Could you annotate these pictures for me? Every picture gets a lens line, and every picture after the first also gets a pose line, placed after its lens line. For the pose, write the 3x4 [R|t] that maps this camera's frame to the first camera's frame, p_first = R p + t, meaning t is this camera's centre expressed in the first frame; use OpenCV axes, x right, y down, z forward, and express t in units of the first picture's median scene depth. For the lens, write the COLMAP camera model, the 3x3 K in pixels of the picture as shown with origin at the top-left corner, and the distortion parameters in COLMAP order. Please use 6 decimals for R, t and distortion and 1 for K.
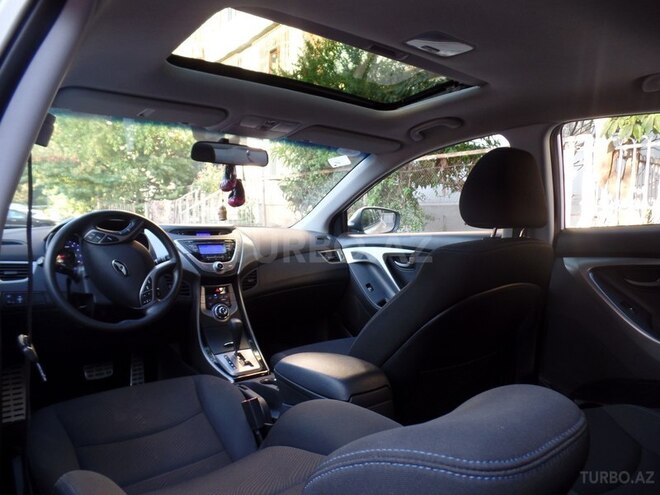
lens RADIAL K [[463.3, 0, 332.0], [0, 463.3, 247.8], [0, 0, 1]] dist [0.009897, -0.002572]
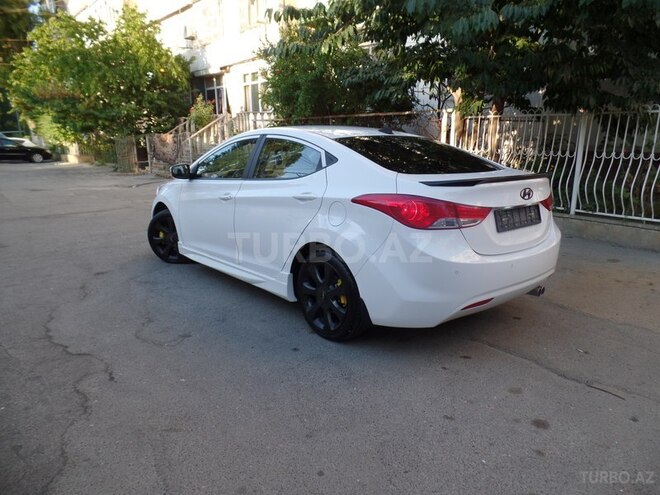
lens RADIAL K [[463.3, 0, 330.7], [0, 463.3, 248.9], [0, 0, 1]] dist [0.009897, -0.002572]
pose [[0.998469, -0.020217, 0.051482, -0.006594], [0.011288, 0.985694, 0.168166, -0.006130], [-0.054146, -0.167327, 0.984413, -0.205562]]
